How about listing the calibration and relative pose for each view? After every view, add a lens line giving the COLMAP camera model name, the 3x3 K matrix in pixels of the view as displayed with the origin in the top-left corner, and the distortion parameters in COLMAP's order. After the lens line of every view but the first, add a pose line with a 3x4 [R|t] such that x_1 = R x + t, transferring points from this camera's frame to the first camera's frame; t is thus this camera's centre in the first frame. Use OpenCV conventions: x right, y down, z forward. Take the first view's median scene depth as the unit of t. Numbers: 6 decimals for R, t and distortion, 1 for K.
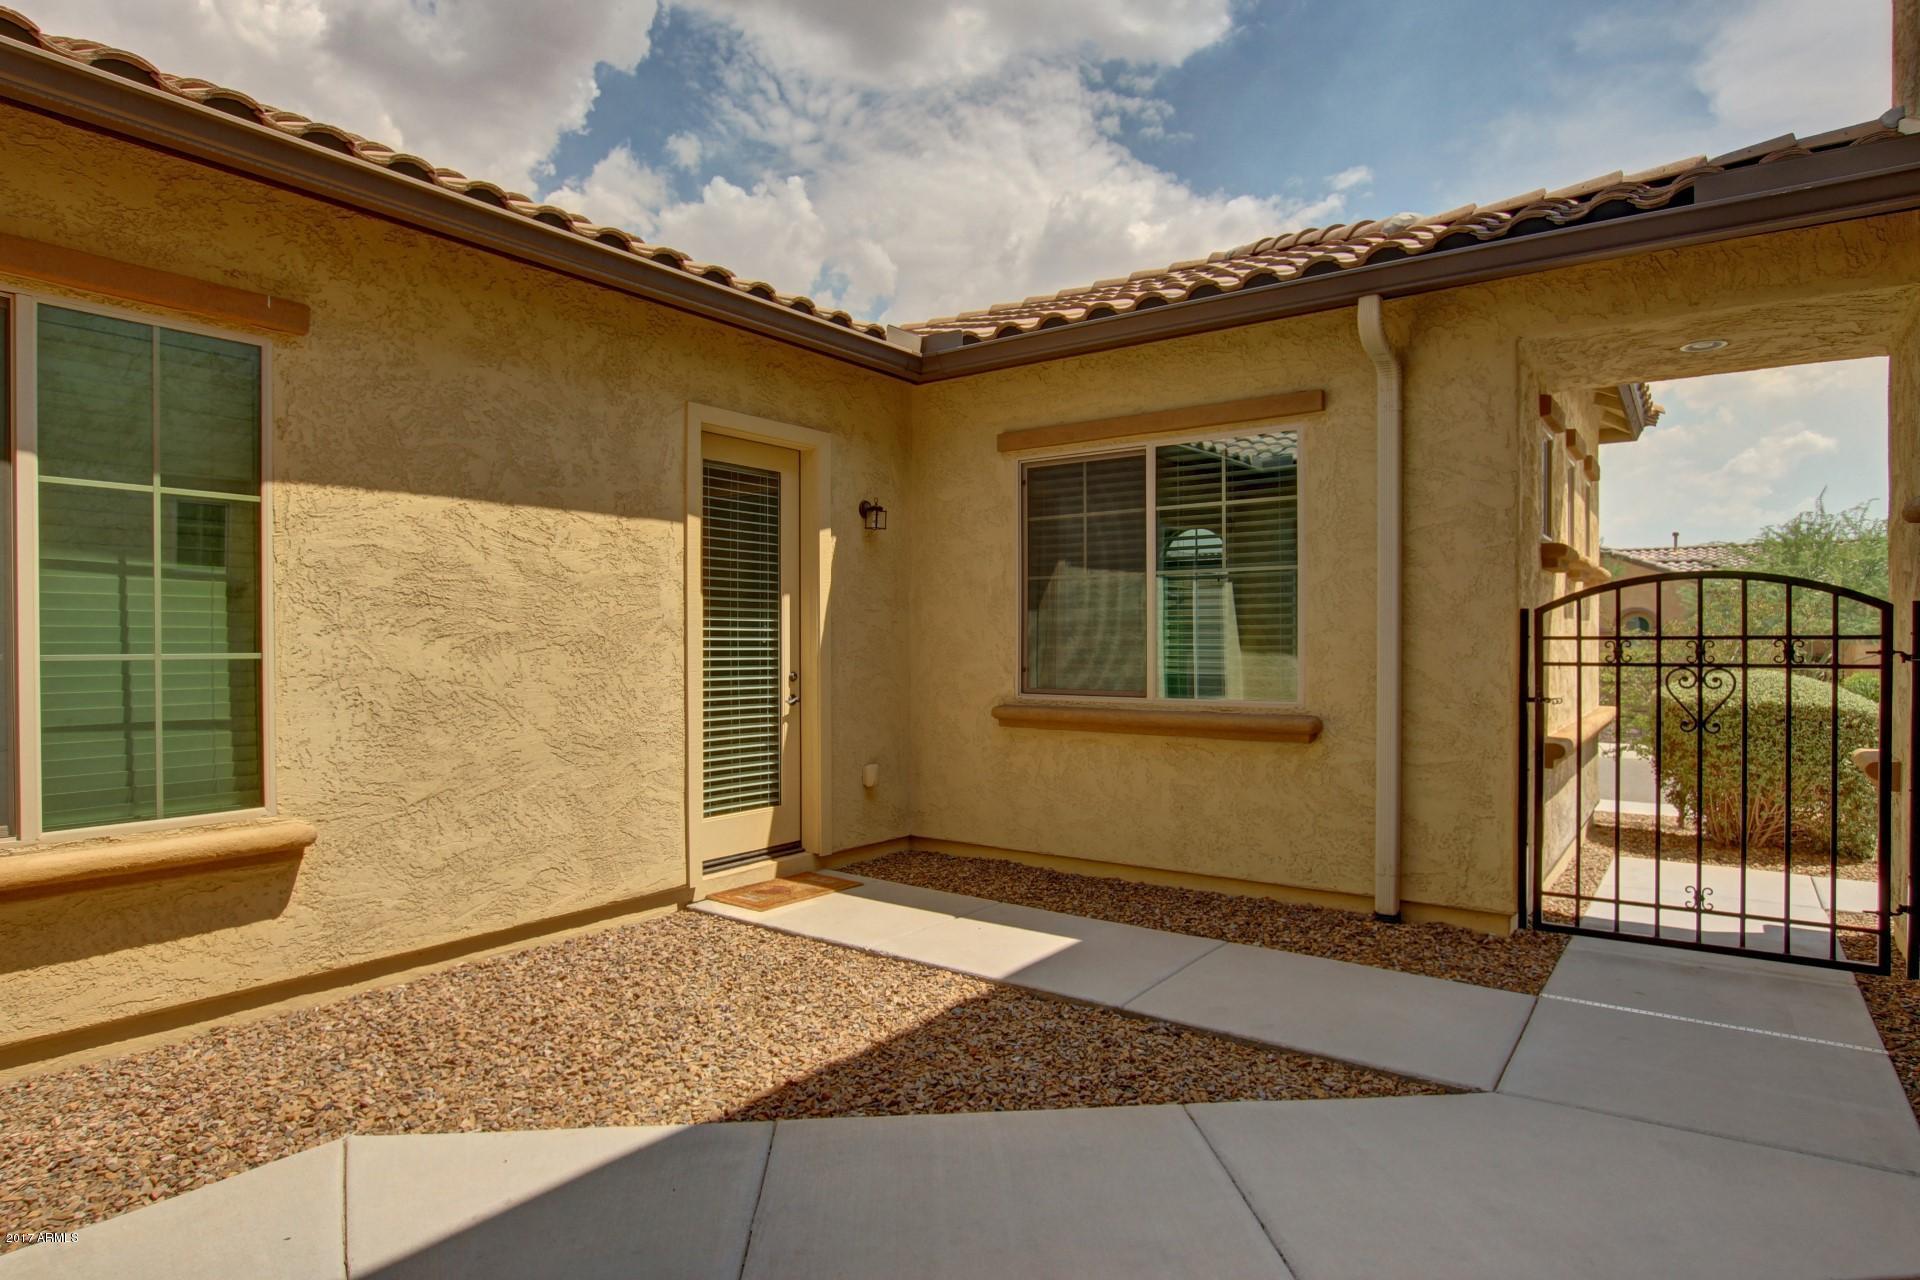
lens RADIAL K [[1033.6, 0, 951.1], [0, 1033.6, 653.5], [0, 0, 1]] dist [-0.017039, 0.001418]
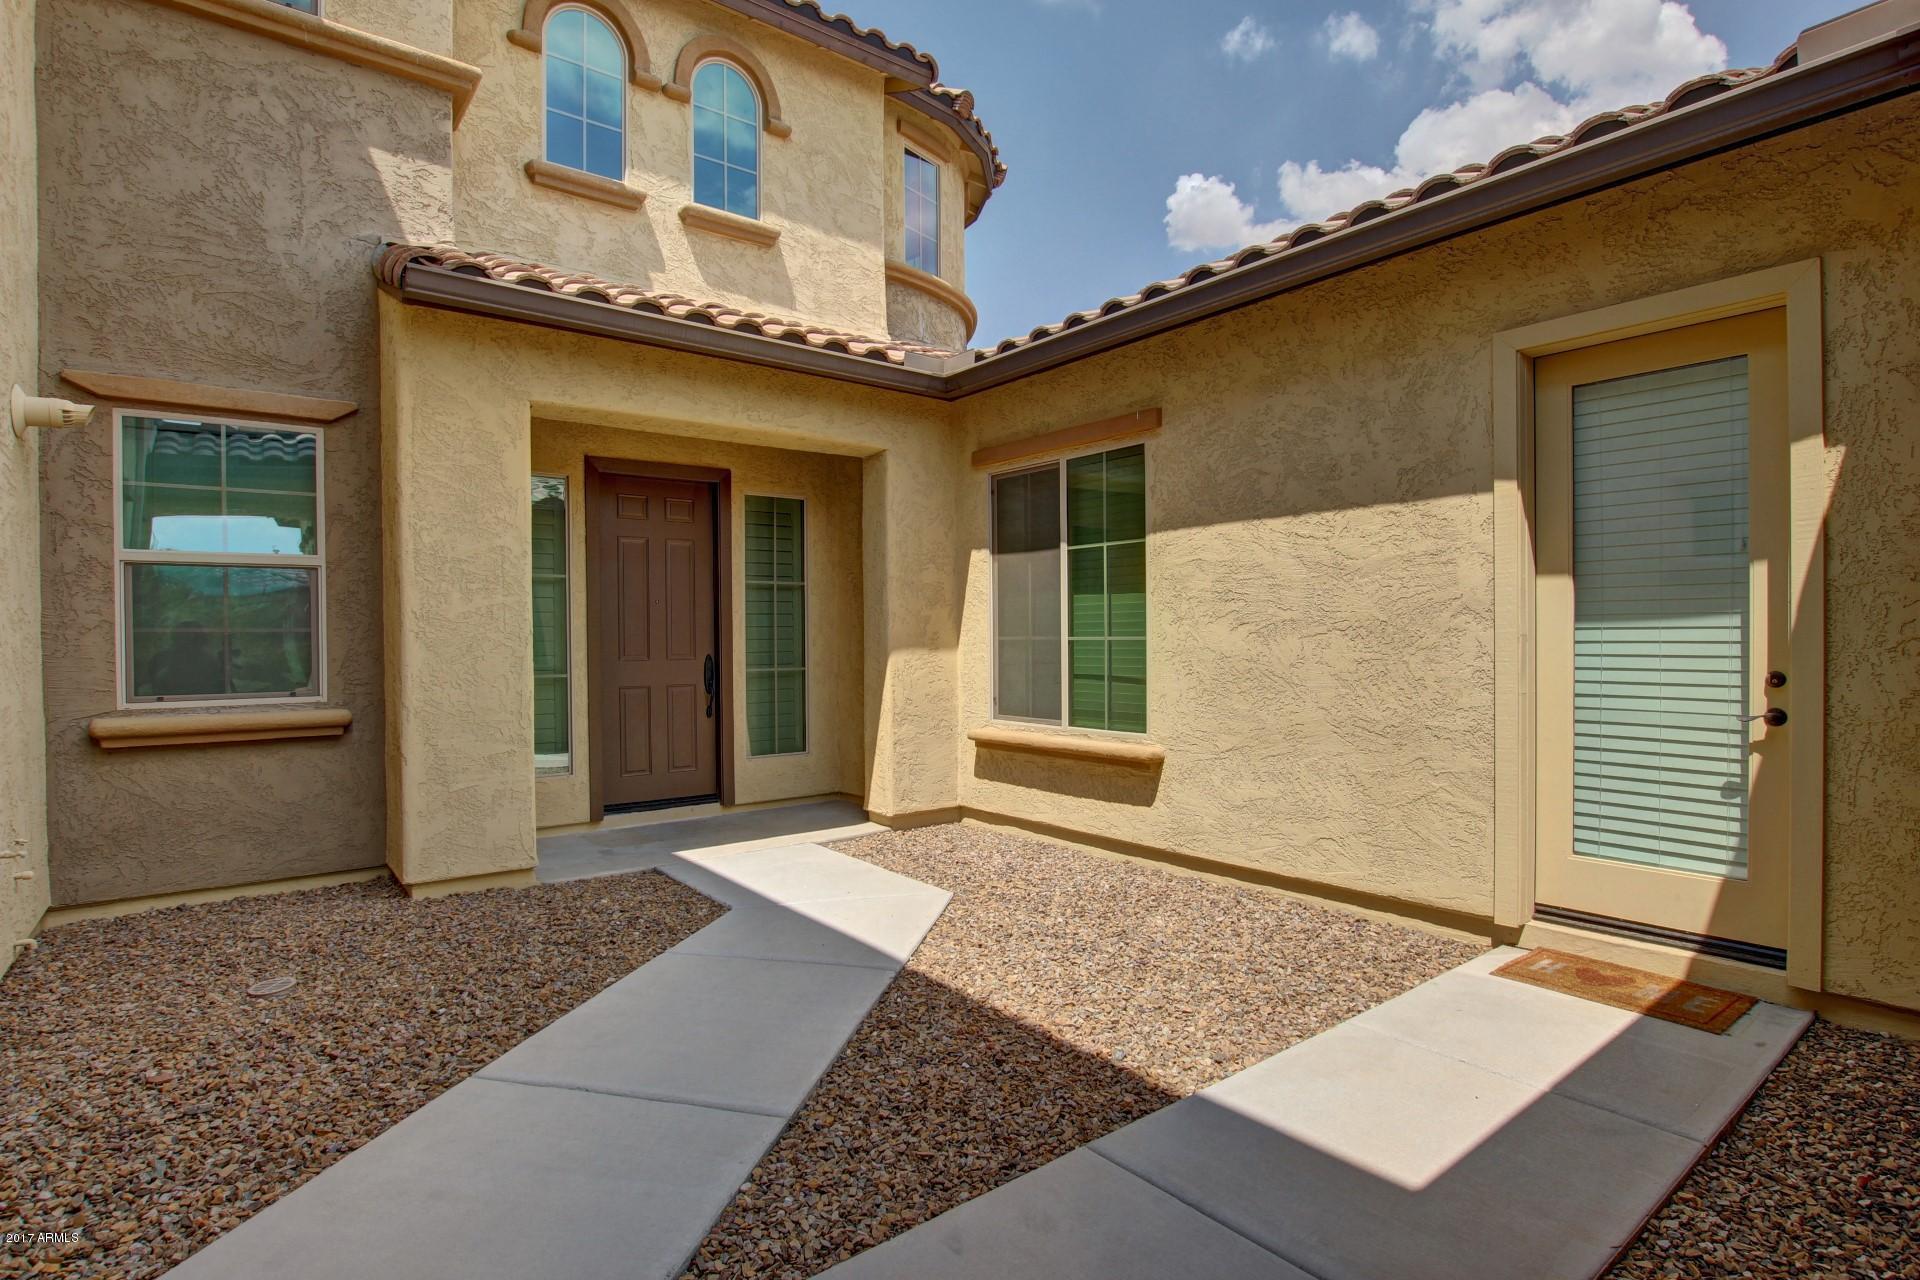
lens RADIAL K [[919.1, 0, 945.3], [0, 919.1, 632.7], [0, 0, 1]] dist [-0.027491, 0.004276]
pose [[-0.250795, 0.011476, -0.967972, 0.651108], [0.008990, 0.999914, 0.009525, -0.019008], [0.967998, -0.006313, -0.250877, 0.881321]]
